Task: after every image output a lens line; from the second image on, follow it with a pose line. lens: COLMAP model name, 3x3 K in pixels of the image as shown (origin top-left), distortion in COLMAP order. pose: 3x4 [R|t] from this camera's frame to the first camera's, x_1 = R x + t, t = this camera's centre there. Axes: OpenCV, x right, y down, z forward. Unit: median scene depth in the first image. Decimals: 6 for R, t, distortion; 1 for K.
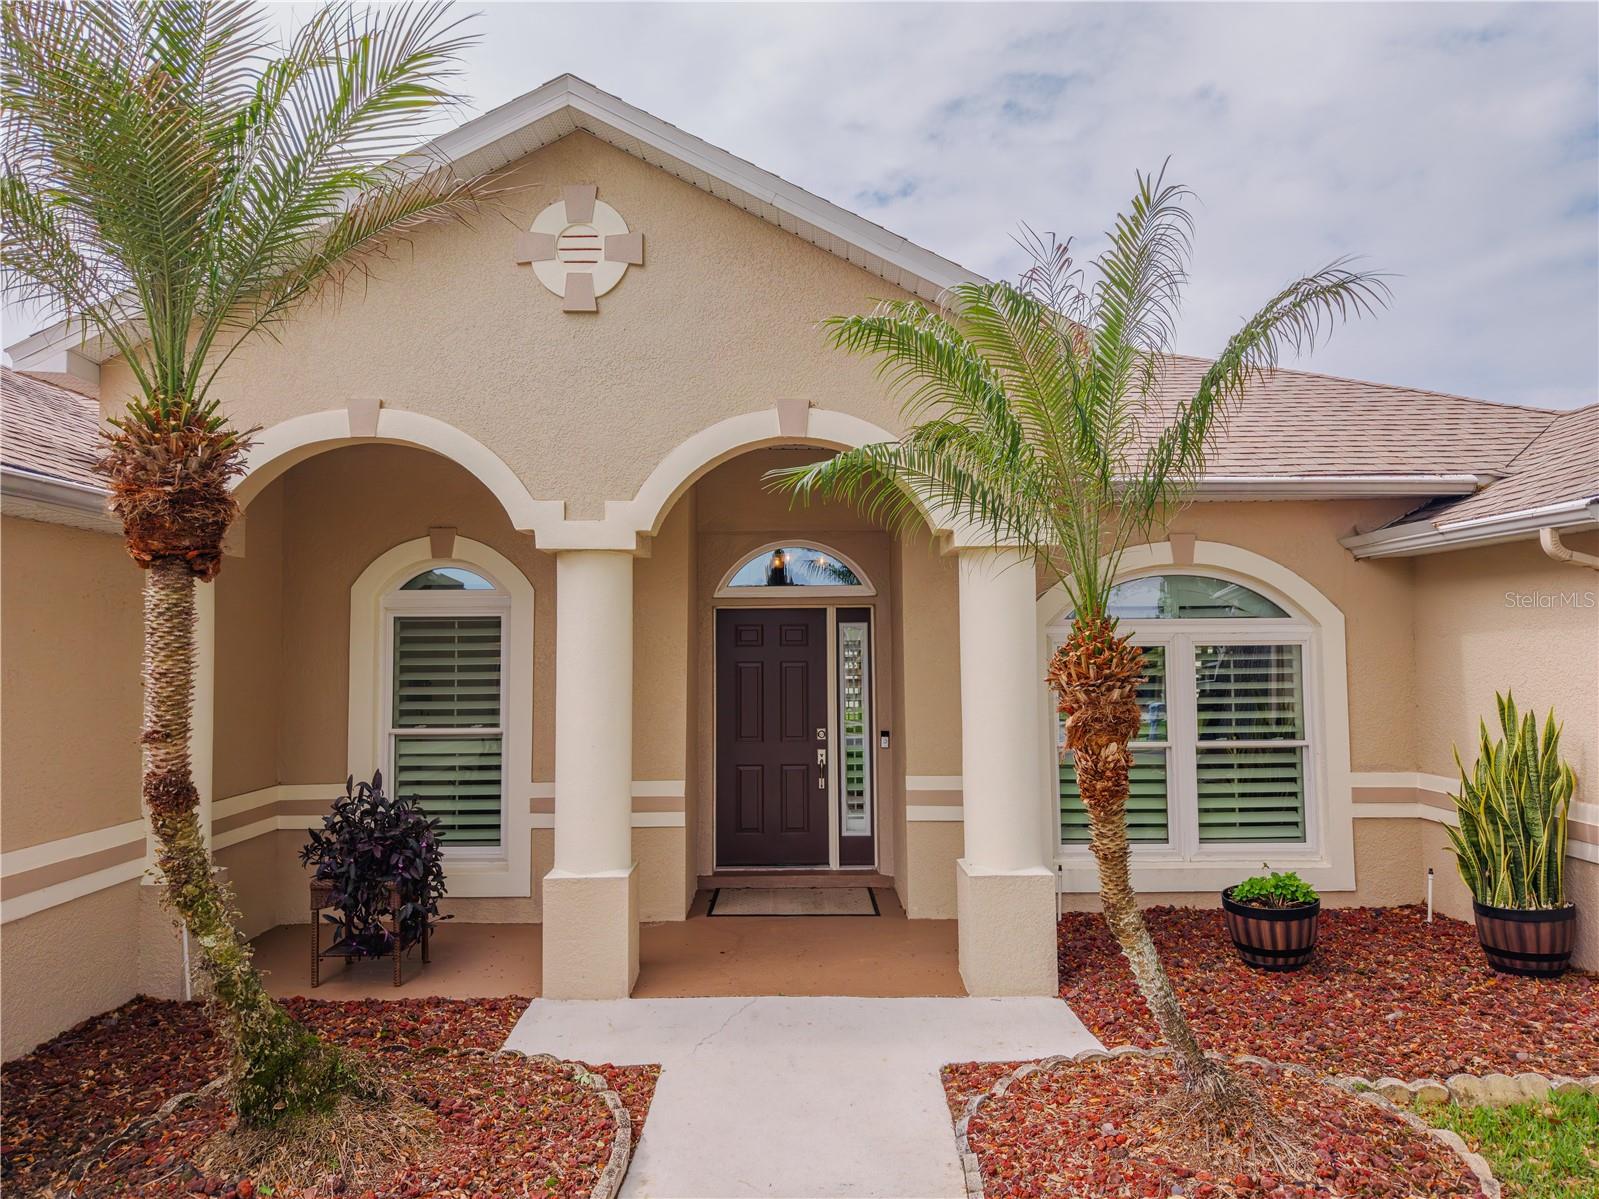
lens RADIAL K [[1093.4, 0, 797.0], [0, 1093.4, 624.0], [0, 0, 1]] dist [-0.000883, -0.004345]
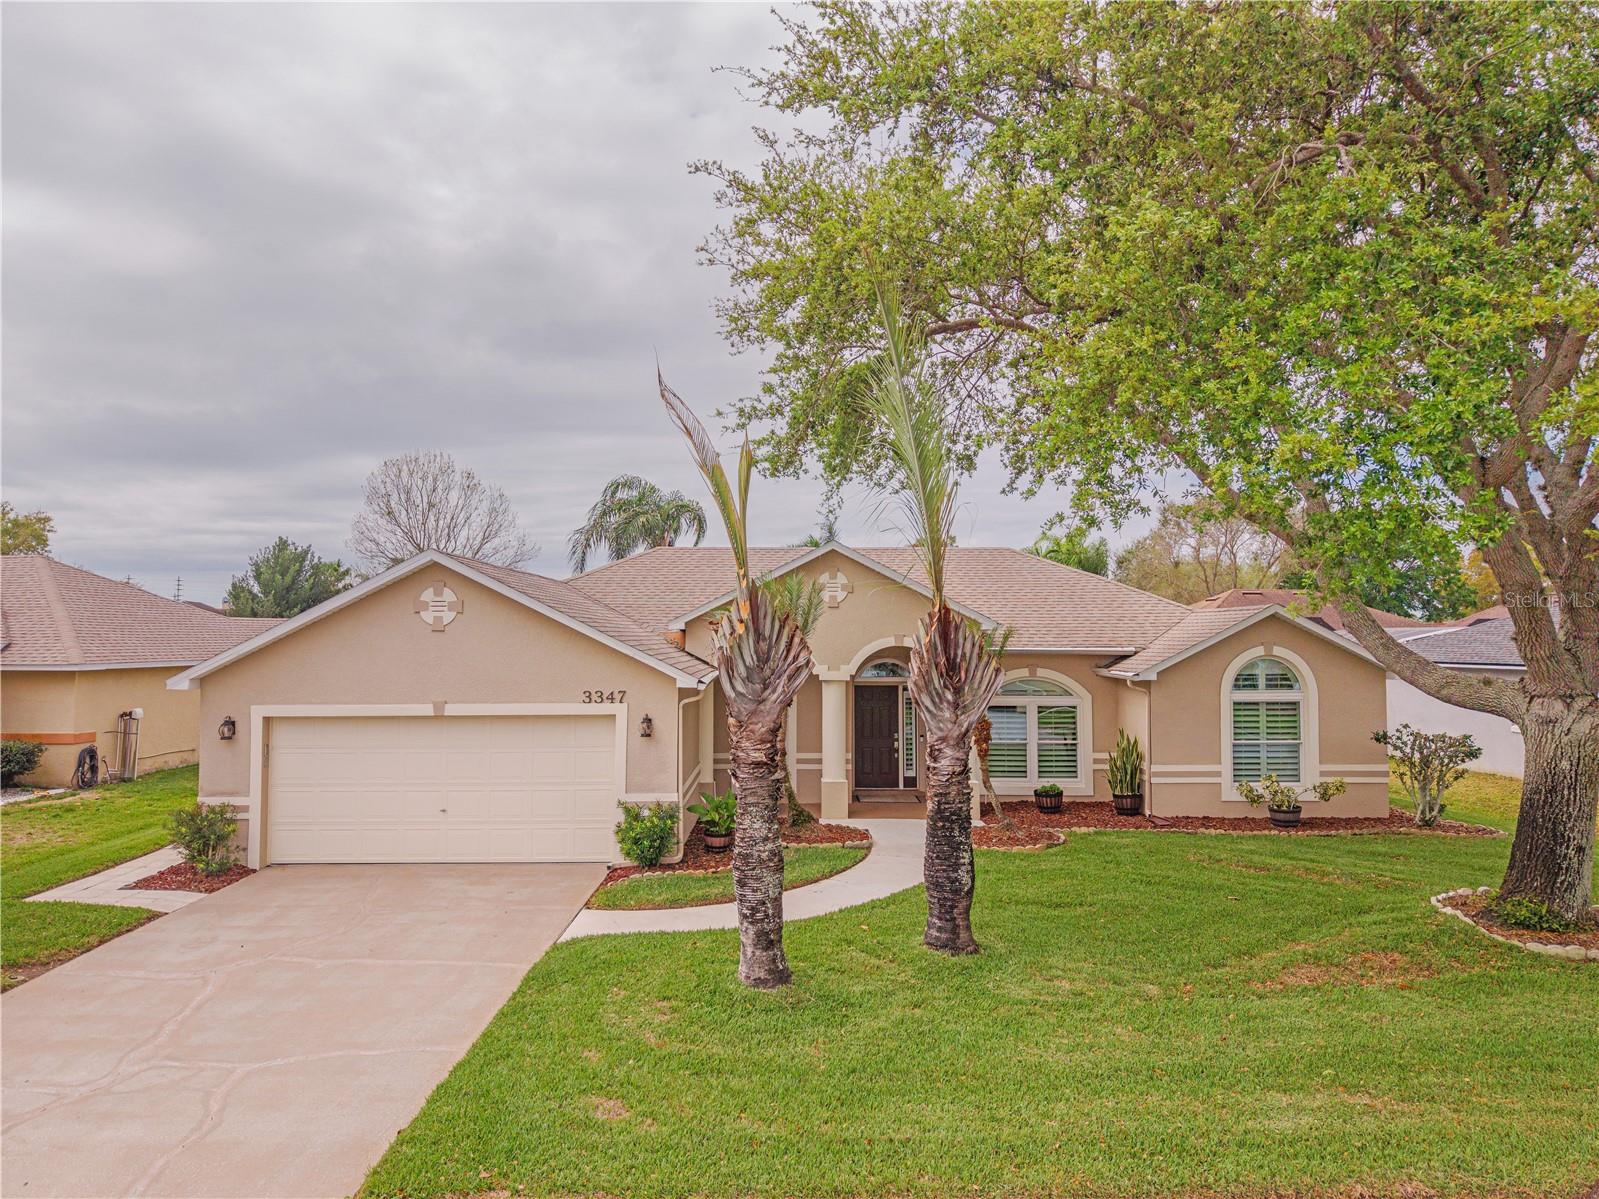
lens RADIAL K [[1093.4, 0, 797.0], [0, 1093.4, 624.0], [0, 0, 1]] dist [-0.000883, -0.004345]
pose [[0.999903, 0.010414, -0.009228, -0.225905], [-0.010321, 0.999896, 0.010068, -0.218891], [0.009332, -0.009972, 0.999907, -1.843274]]
